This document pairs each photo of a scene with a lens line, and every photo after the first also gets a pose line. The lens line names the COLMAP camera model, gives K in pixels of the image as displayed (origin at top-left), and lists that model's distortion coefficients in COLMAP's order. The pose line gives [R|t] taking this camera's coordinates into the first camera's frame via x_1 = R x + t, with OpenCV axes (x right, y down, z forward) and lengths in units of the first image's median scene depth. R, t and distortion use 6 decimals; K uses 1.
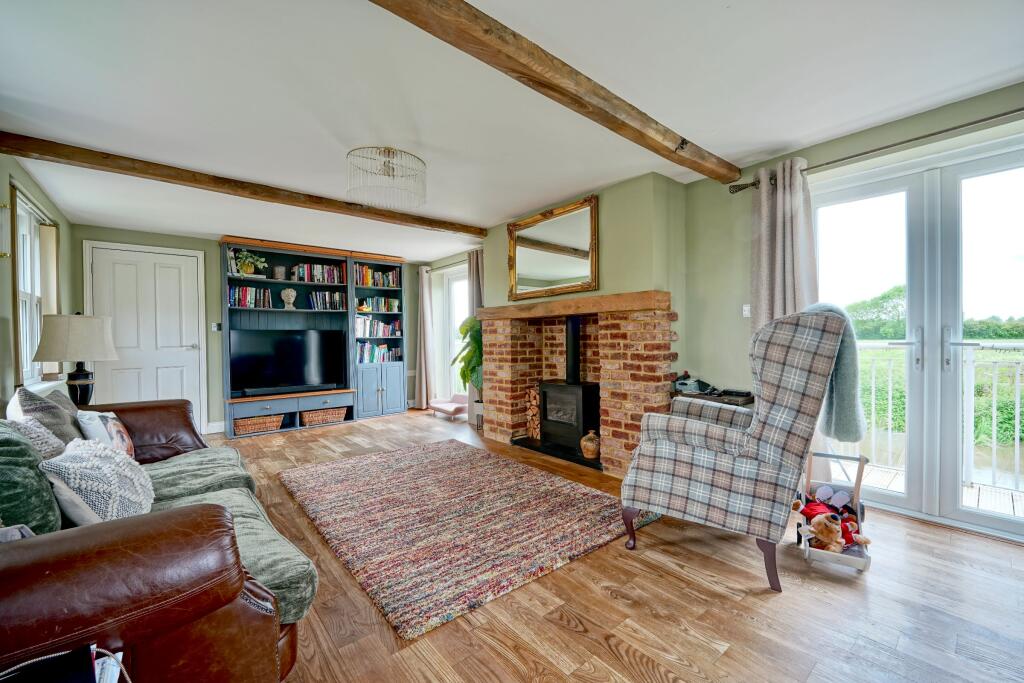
lens RADIAL K [[417.1, 0, 525.5], [0, 417.1, 359.3], [0, 0, 1]] dist [-0.003384, -0.001692]
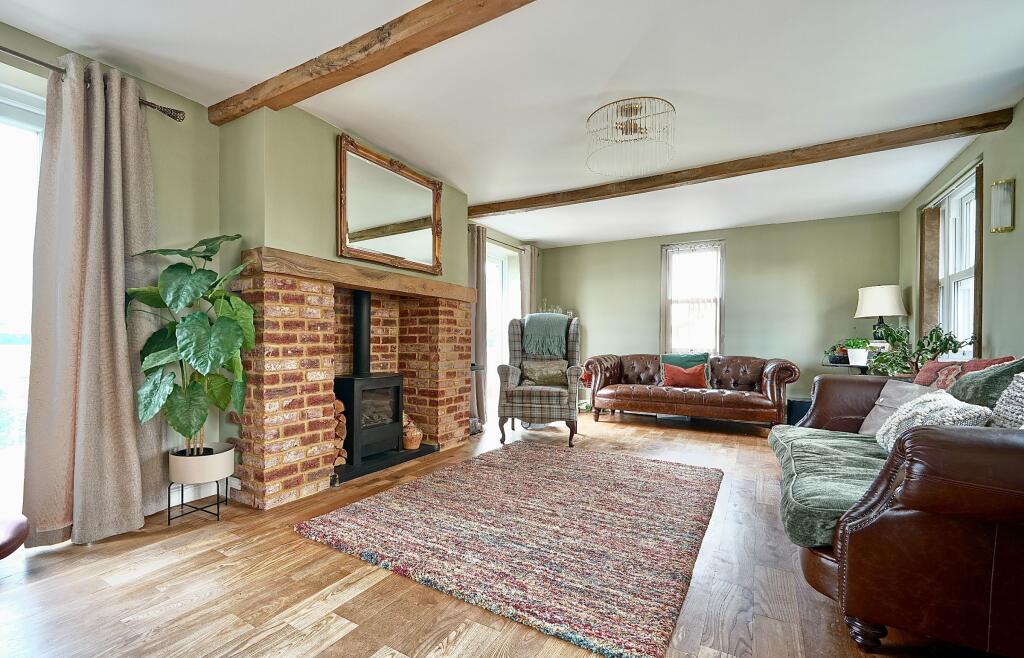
lens RADIAL K [[456.0, 0, 465.2], [0, 456.0, 347.4], [0, 0, 1]] dist [-0.008796, -0.002092]
pose [[-0.279331, -0.020756, 0.959971, -0.747514], [0.028036, 0.999164, 0.029761, -0.016983], [-0.959786, 0.035227, -0.278515, 1.010632]]
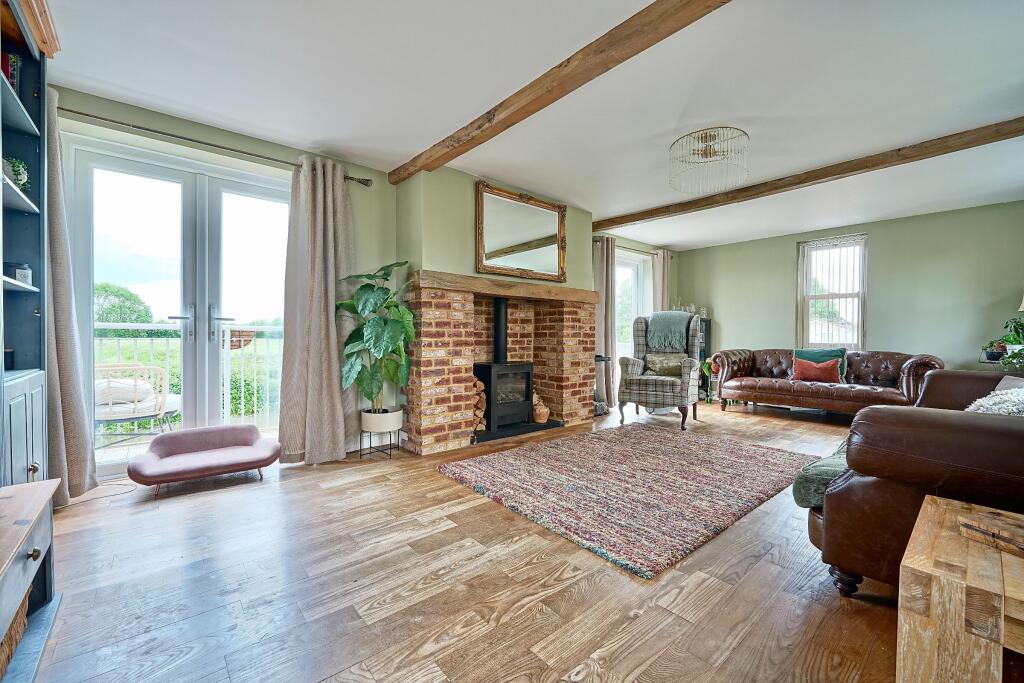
lens RADIAL K [[417.1, 0, 520.5], [0, 417.1, 342.9], [0, 0, 1]] dist [-0.003384, -0.001692]
pose [[-0.011034, -0.023034, 0.999674, -0.874813], [0.030988, 0.999247, 0.023366, -0.014539], [-0.999459, 0.031236, -0.010312, 0.923295]]
